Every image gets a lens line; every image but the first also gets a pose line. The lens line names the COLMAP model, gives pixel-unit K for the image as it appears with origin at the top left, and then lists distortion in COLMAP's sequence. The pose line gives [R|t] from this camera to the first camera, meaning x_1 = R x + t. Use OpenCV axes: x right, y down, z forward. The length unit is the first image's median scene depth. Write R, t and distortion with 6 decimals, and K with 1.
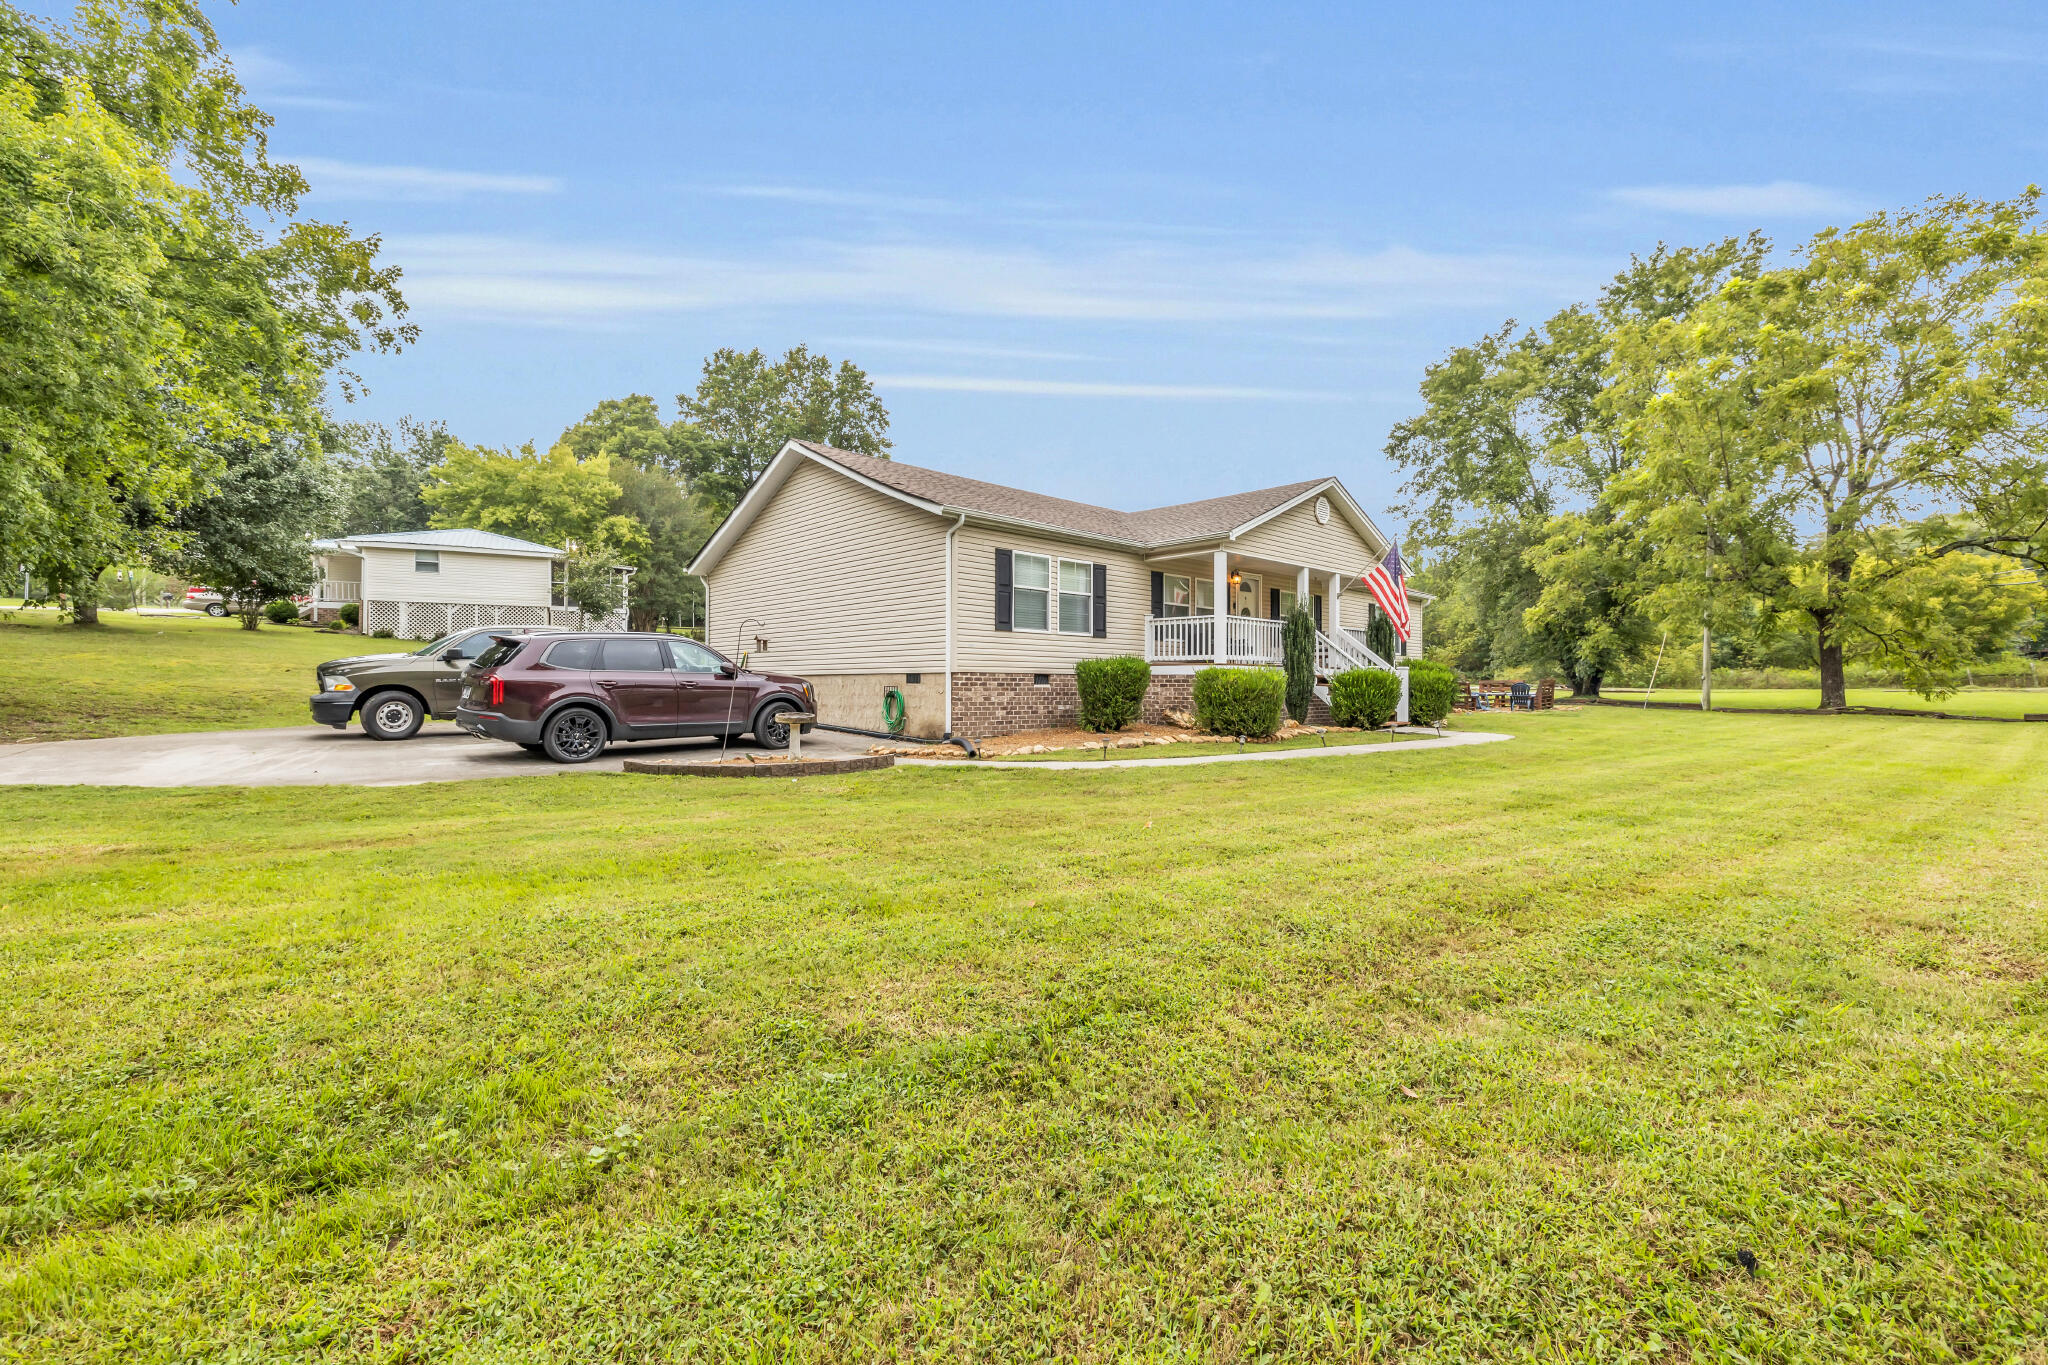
lens RADIAL K [[909.8, 0, 1026.7], [0, 909.8, 681.8], [0, 0, 1]] dist [-0.001478, -0.000025]
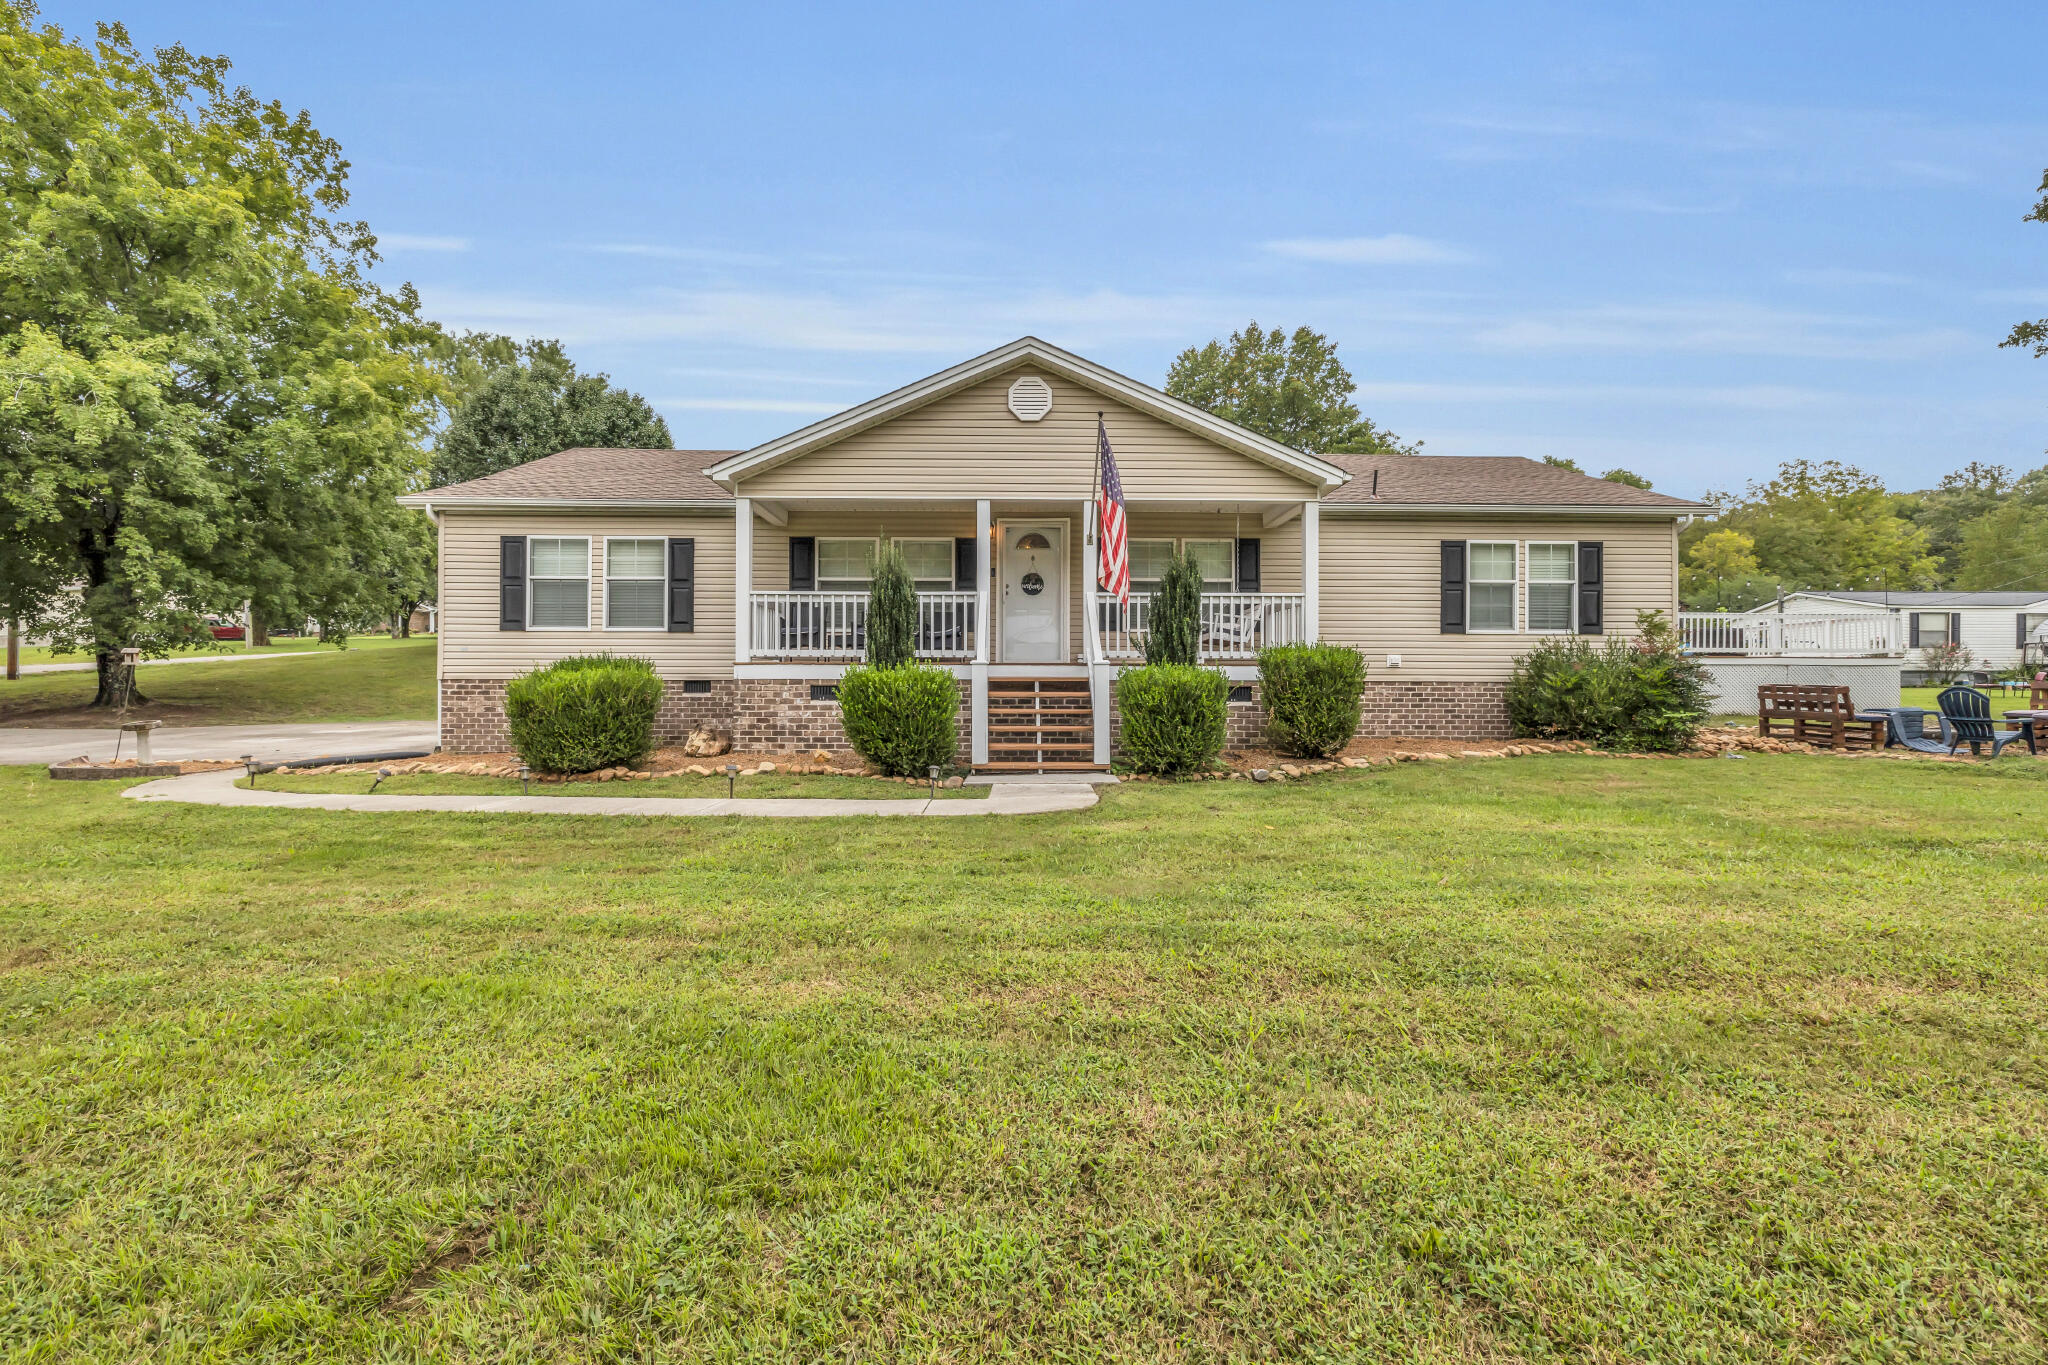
lens RADIAL K [[847.7, 0, 1041.8], [0, 847.7, 691.6], [0, 0, 1]] dist [-0.003032, 0.000010]
pose [[0.804072, -0.028826, -0.593833, 0.136515], [0.023593, 0.999584, -0.016576, 0.004373], [0.594064, -0.000682, 0.804418, 0.105090]]
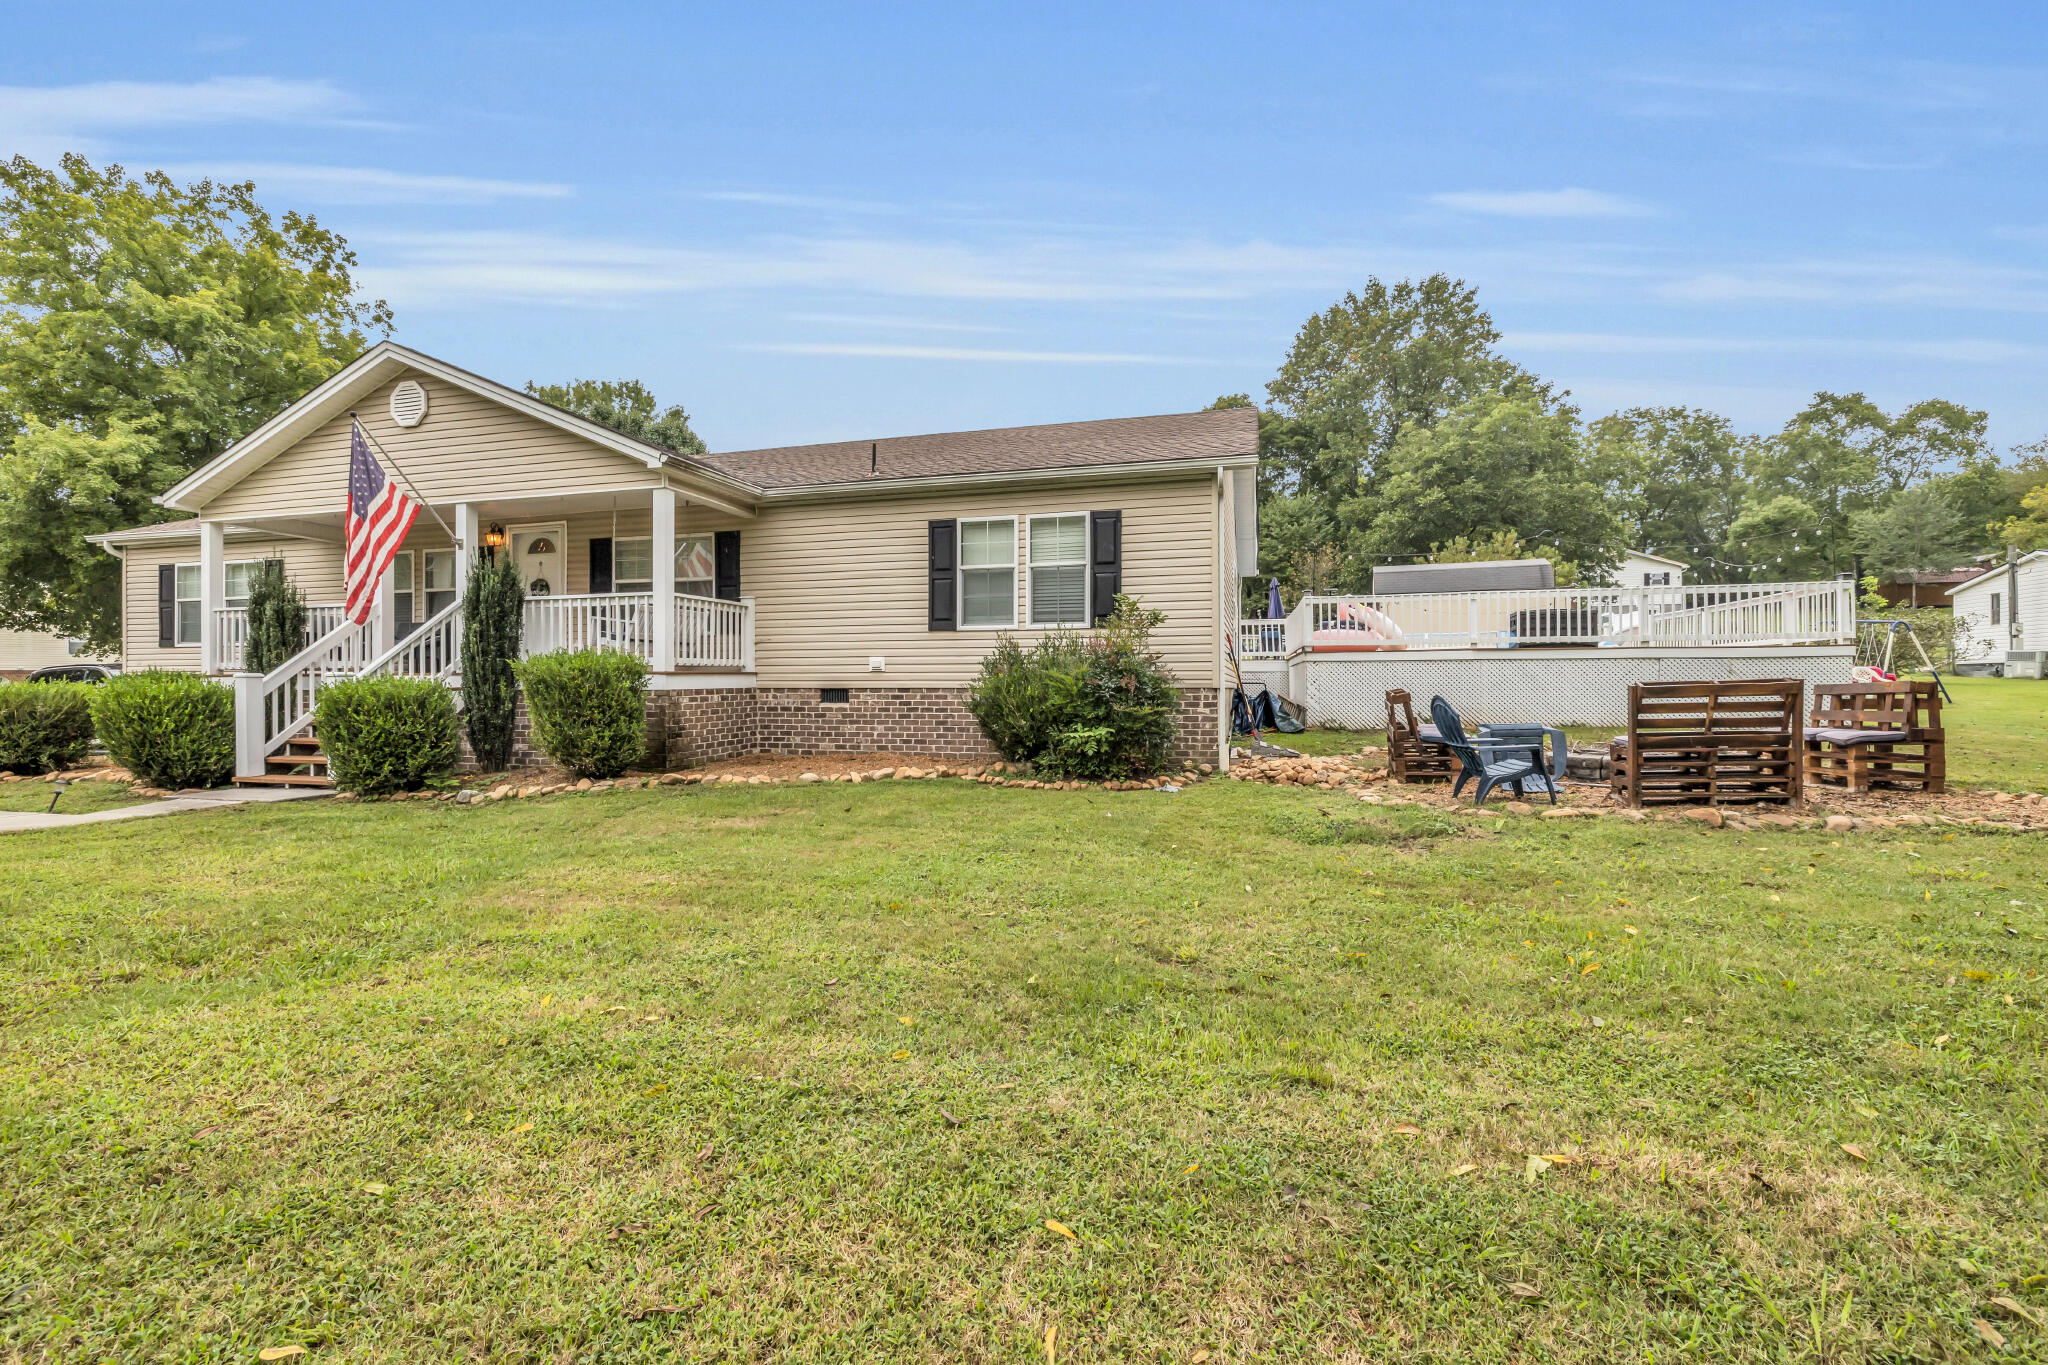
lens RADIAL K [[847.7, 0, 1024.7], [0, 847.7, 686.3], [0, 0, 1]] dist [-0.003032, 0.000010]
pose [[0.610484, -0.033718, -0.791311, 0.546289], [0.022707, 0.999428, -0.025068, 0.007803], [0.791703, -0.002664, 0.610900, 0.621610]]
